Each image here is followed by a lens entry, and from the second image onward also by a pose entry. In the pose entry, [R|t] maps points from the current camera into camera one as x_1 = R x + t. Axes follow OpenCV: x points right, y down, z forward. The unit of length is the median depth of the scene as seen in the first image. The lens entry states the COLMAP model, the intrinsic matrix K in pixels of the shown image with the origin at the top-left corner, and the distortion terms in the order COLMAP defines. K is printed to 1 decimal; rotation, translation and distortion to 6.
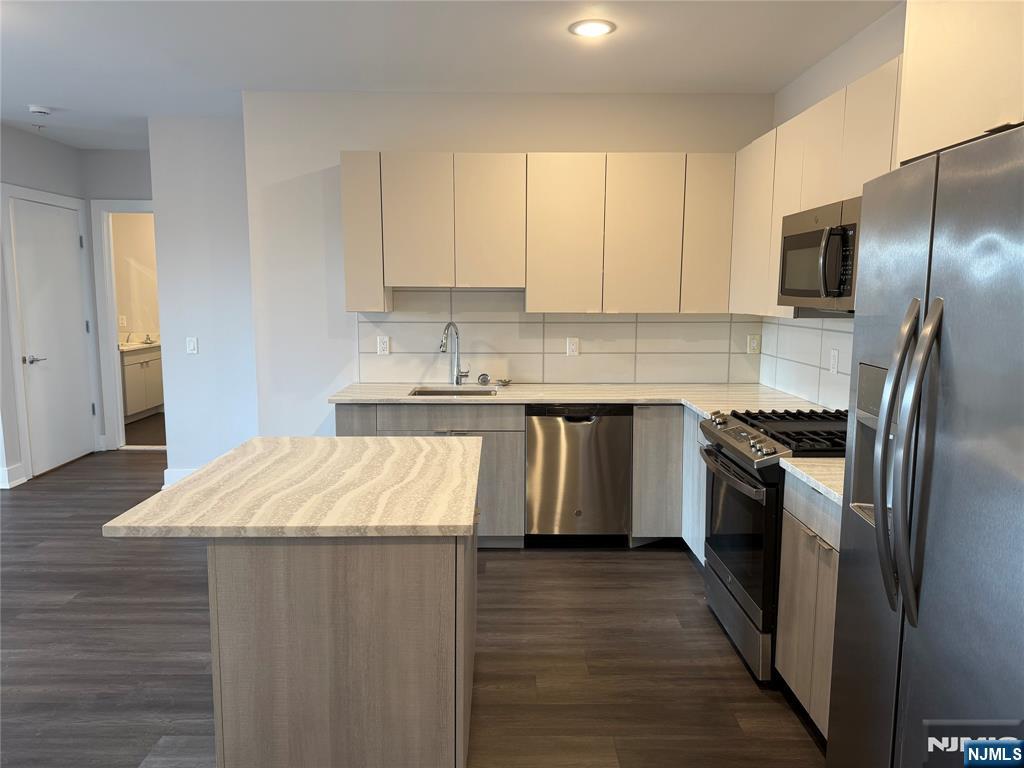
lens RADIAL K [[710.5, 0, 517.3], [0, 710.5, 385.1], [0, 0, 1]] dist [0.134339, -0.193818]
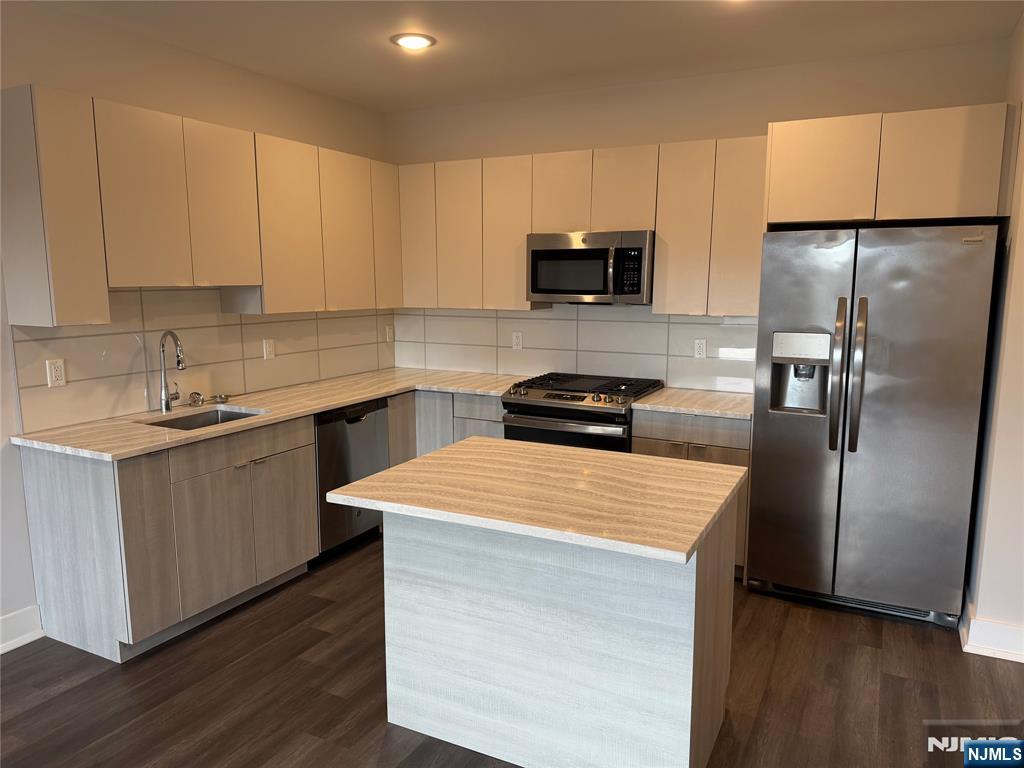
lens RADIAL K [[710.5, 0, 517.3], [0, 710.5, 385.1], [0, 0, 1]] dist [0.134339, -0.193818]
pose [[0.465642, -0.135500, 0.874538, -0.653561], [0.113944, 0.989163, 0.092591, -0.064164], [-0.877607, 0.056534, 0.476036, 0.314736]]
